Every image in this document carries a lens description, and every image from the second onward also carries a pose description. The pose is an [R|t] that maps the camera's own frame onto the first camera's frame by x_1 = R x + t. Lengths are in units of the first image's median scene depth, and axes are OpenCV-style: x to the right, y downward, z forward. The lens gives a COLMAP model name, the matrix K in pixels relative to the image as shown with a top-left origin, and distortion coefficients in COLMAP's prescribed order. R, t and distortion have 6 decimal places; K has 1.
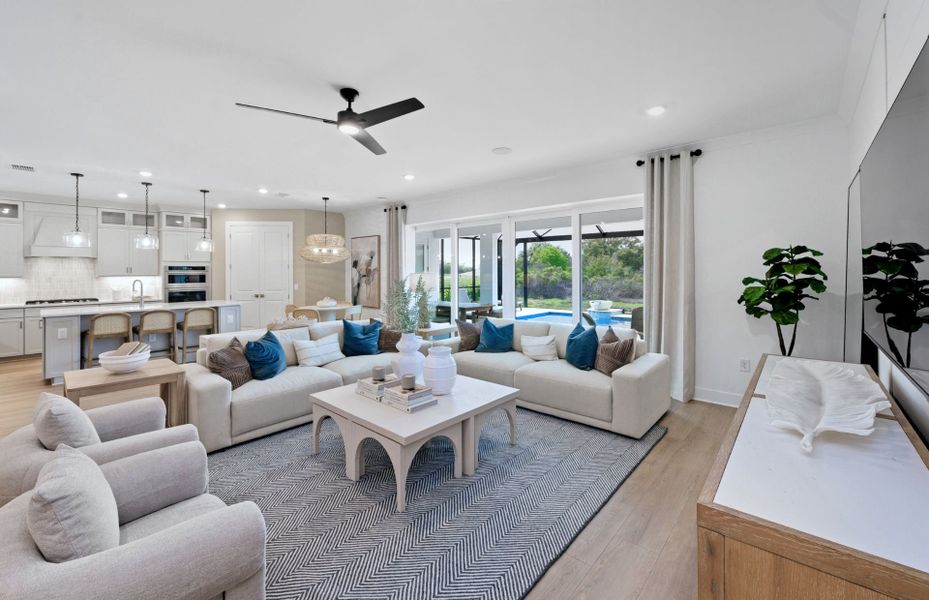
lens RADIAL K [[381.3, 0, 468.7], [0, 381.3, 268.6], [0, 0, 1]] dist [0.001716, -0.005802]
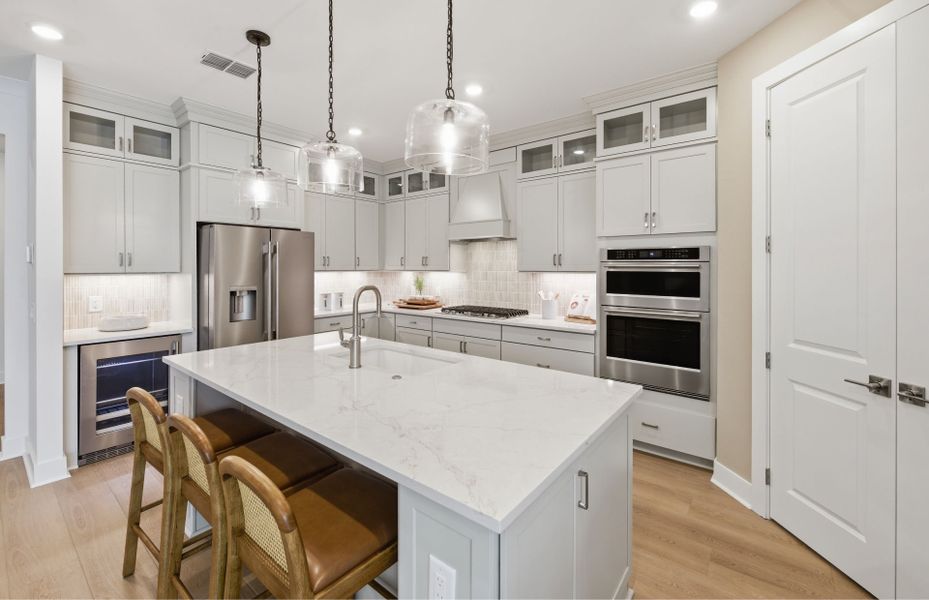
lens RADIAL K [[383.1, 0, 466.6], [0, 383.1, 268.5], [0, 0, 1]] dist [-0.000129, -0.000167]
pose [[0.062050, 0.011950, -0.998001, -0.395194], [0.006784, 0.999900, 0.012394, 0.007384], [0.998050, -0.007540, 0.061963, 0.822421]]
